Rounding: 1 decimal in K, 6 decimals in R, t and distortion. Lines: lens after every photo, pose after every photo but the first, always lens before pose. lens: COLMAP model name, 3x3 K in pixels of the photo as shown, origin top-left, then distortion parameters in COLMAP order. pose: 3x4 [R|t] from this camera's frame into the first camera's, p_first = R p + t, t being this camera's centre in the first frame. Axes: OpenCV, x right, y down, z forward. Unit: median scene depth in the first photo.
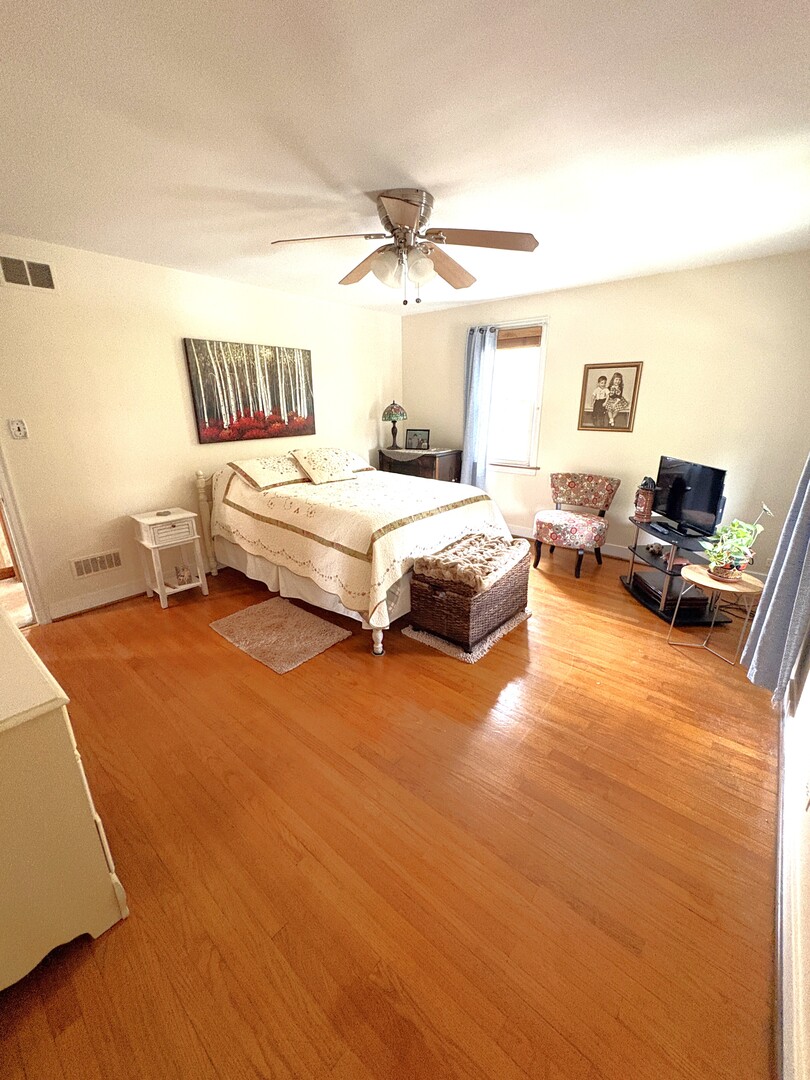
lens RADIAL K [[431.5, 0, 402.9], [0, 431.5, 538.7], [0, 0, 1]] dist [0.000463, -0.000581]
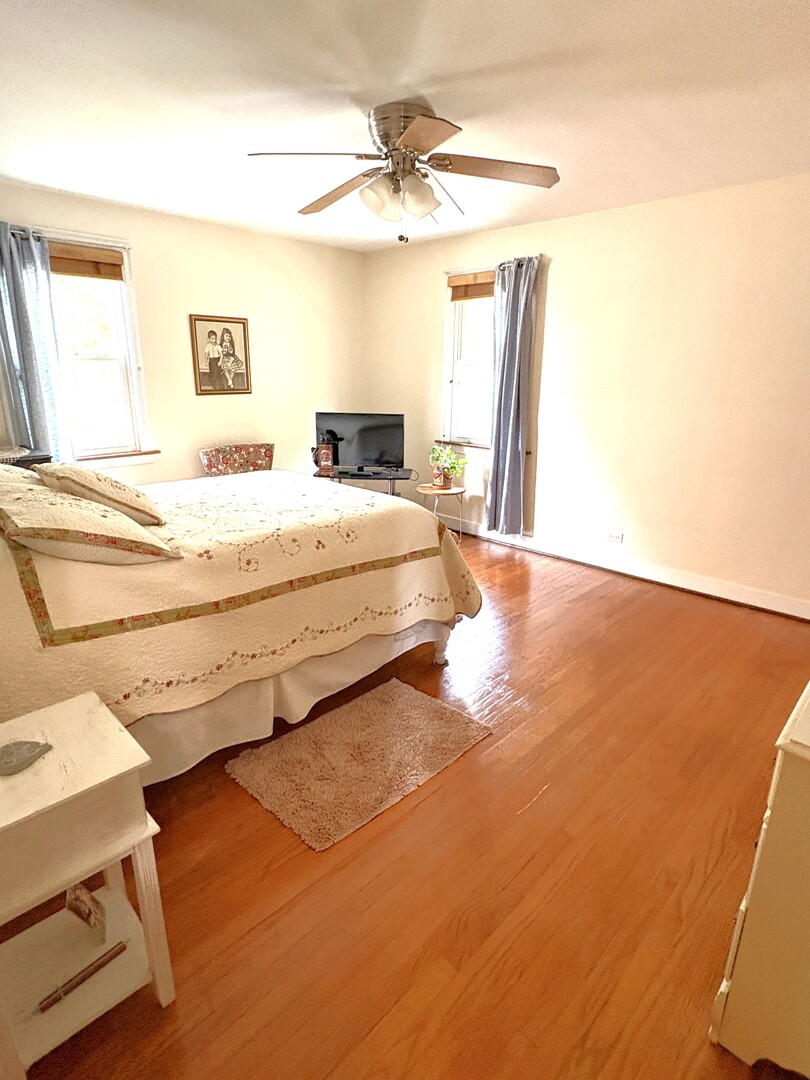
lens RADIAL K [[570.6, 0, 406.5], [0, 570.6, 539.3], [0, 0, 1]] dist [-0.003991, -0.000210]
pose [[0.073218, -0.288143, 0.954784, -0.708289], [0.298579, 0.919776, 0.254682, -0.170232], [-0.951572, 0.266431, 0.153377, 0.574342]]
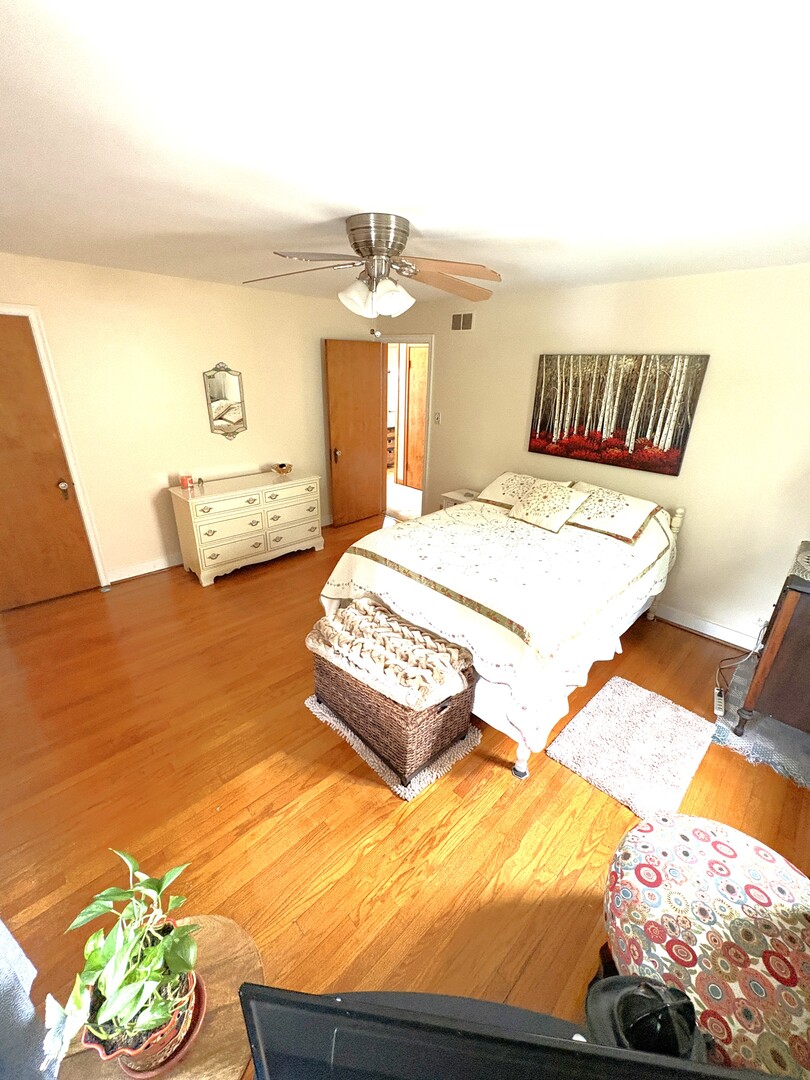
lens RADIAL K [[431.5, 0, 402.0], [0, 431.5, 536.9], [0, 0, 1]] dist [0.000463, -0.000581]
pose [[-0.096796, 0.370823, -0.923645, 0.600487], [-0.329876, 0.863599, 0.381286, -0.321727], [0.939049, 0.341596, 0.038733, 0.689432]]
